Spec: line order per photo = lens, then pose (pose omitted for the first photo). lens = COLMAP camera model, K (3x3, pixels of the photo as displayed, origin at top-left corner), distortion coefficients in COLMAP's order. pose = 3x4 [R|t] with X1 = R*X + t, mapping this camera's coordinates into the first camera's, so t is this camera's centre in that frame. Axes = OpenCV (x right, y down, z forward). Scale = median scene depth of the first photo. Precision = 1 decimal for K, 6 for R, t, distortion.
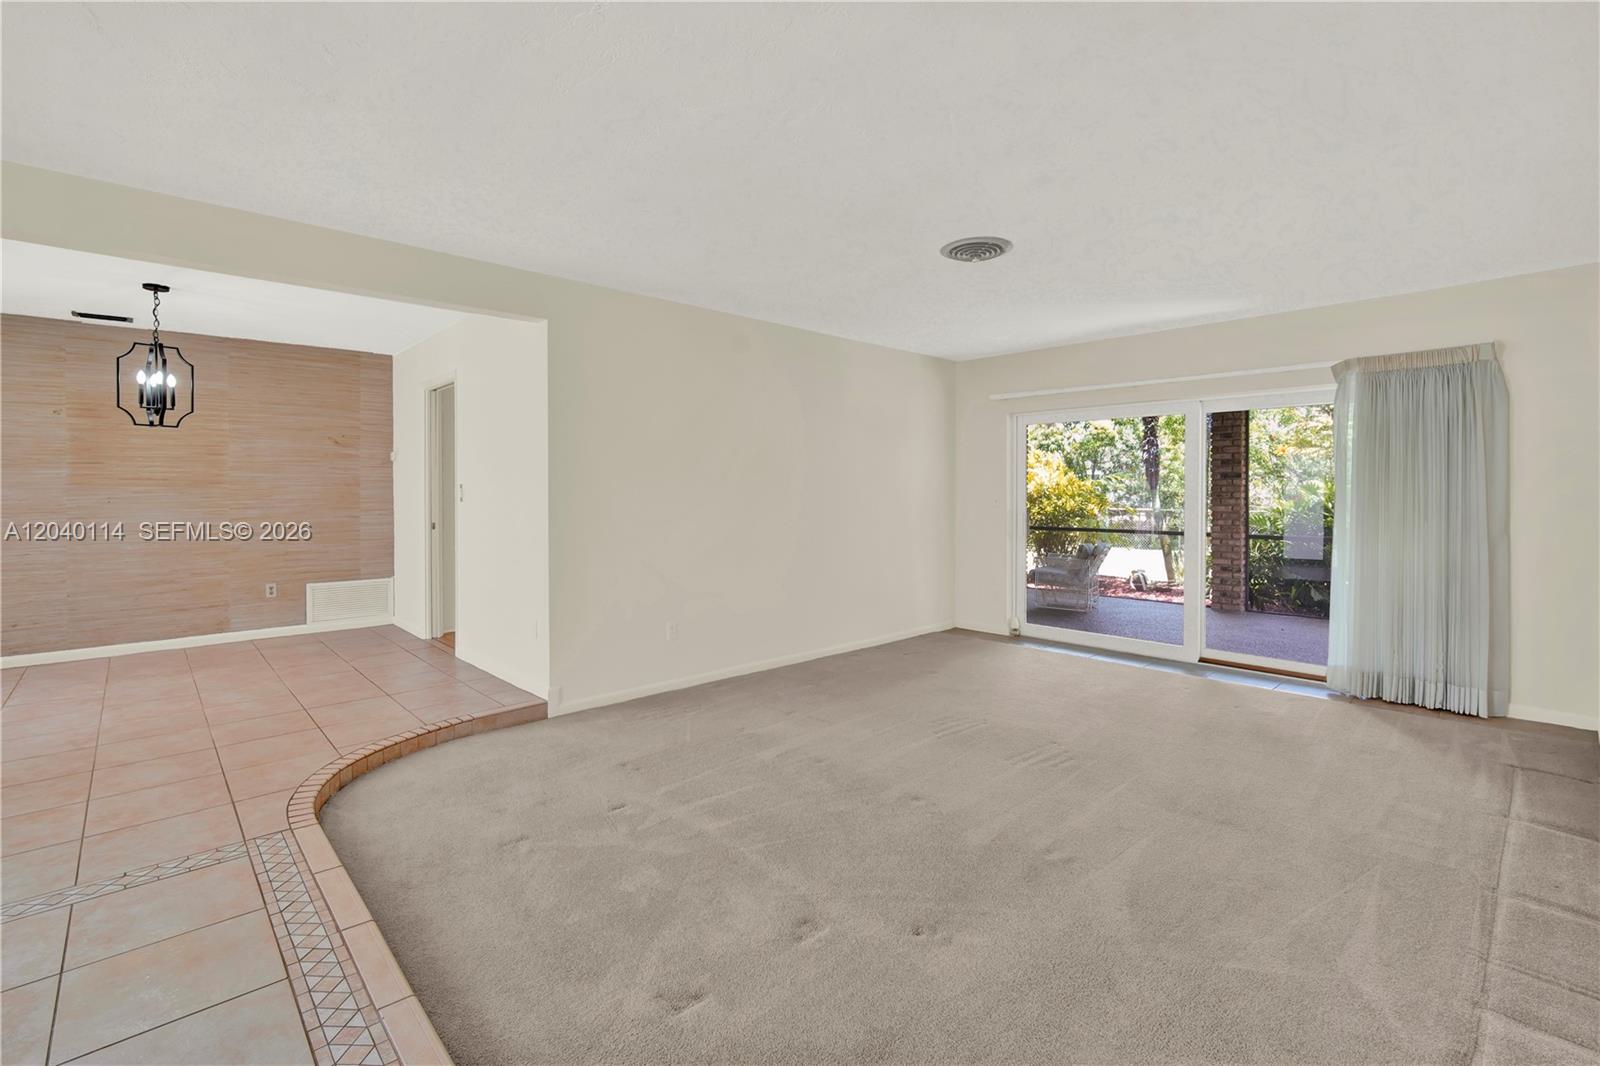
lens RADIAL K [[717.9, 0, 800.4], [0, 717.9, 518.9], [0, 0, 1]] dist [-0.009152, -0.000502]
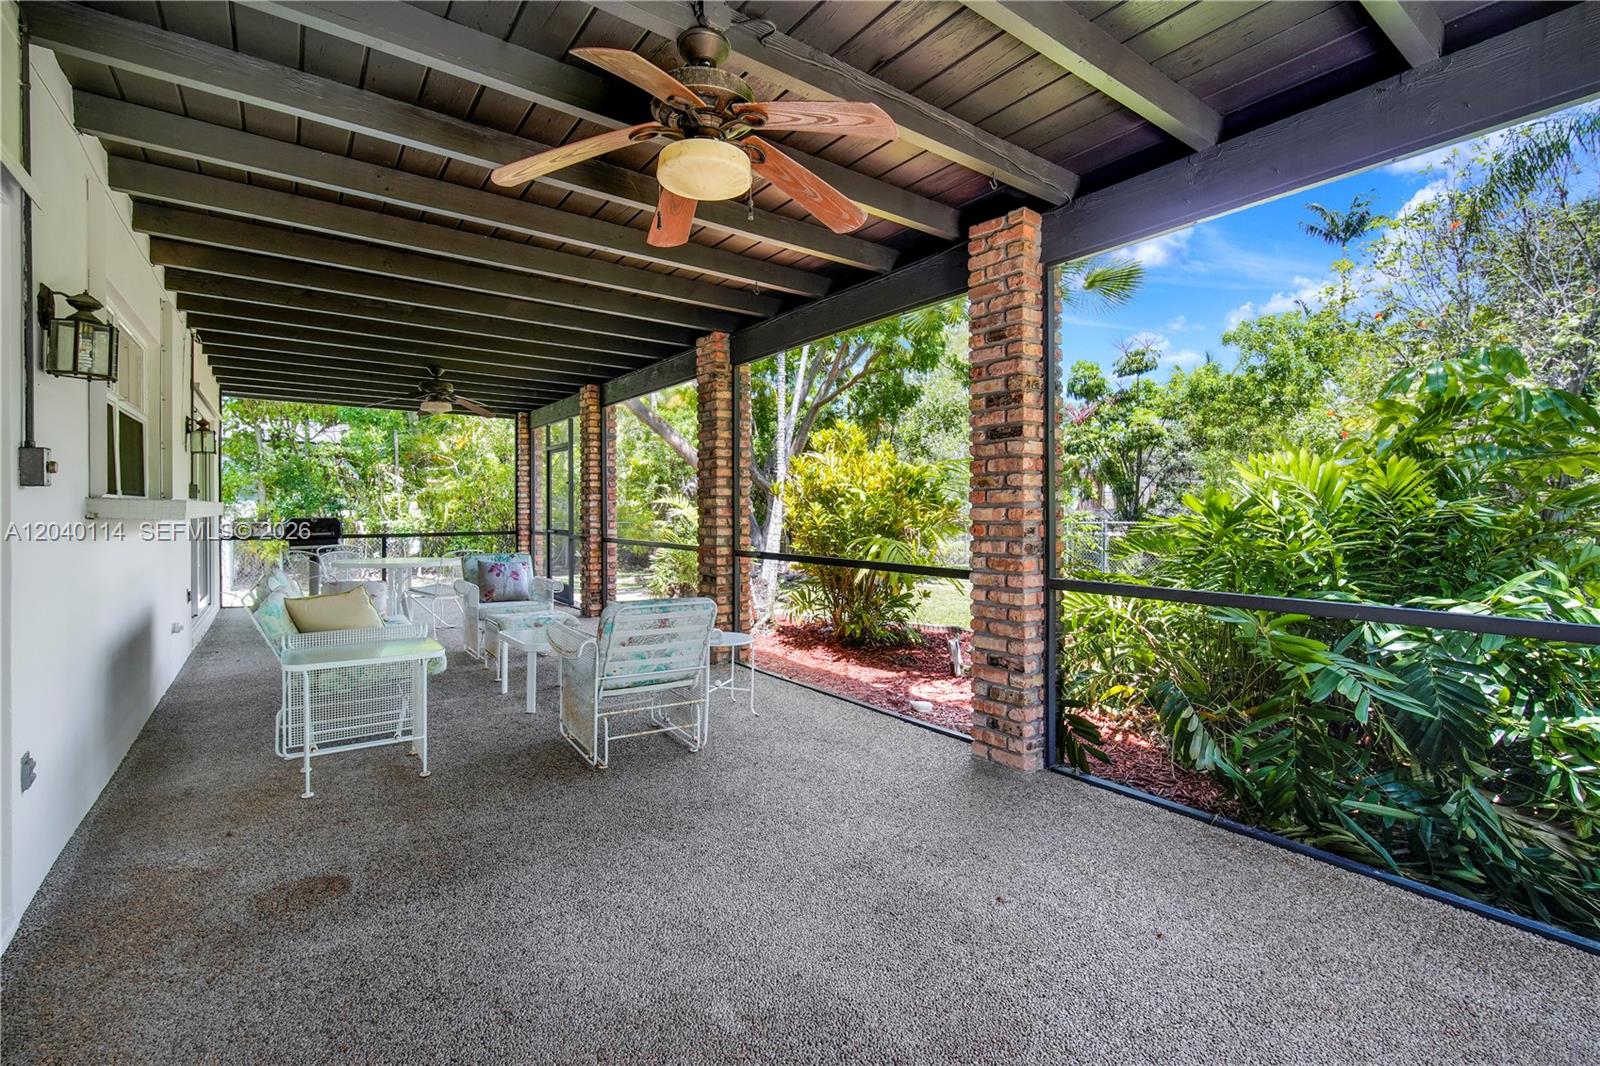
lens RADIAL K [[716.8, 0, 798.7], [0, 716.8, 526.2], [0, 0, 1]] dist [-0.001484, -0.000087]
pose [[0.991683, -0.000069, -0.128703, 0.536396], [-0.001404, 0.999935, -0.011357, -0.002696], [0.128695, 0.011443, 0.991618, 0.580605]]
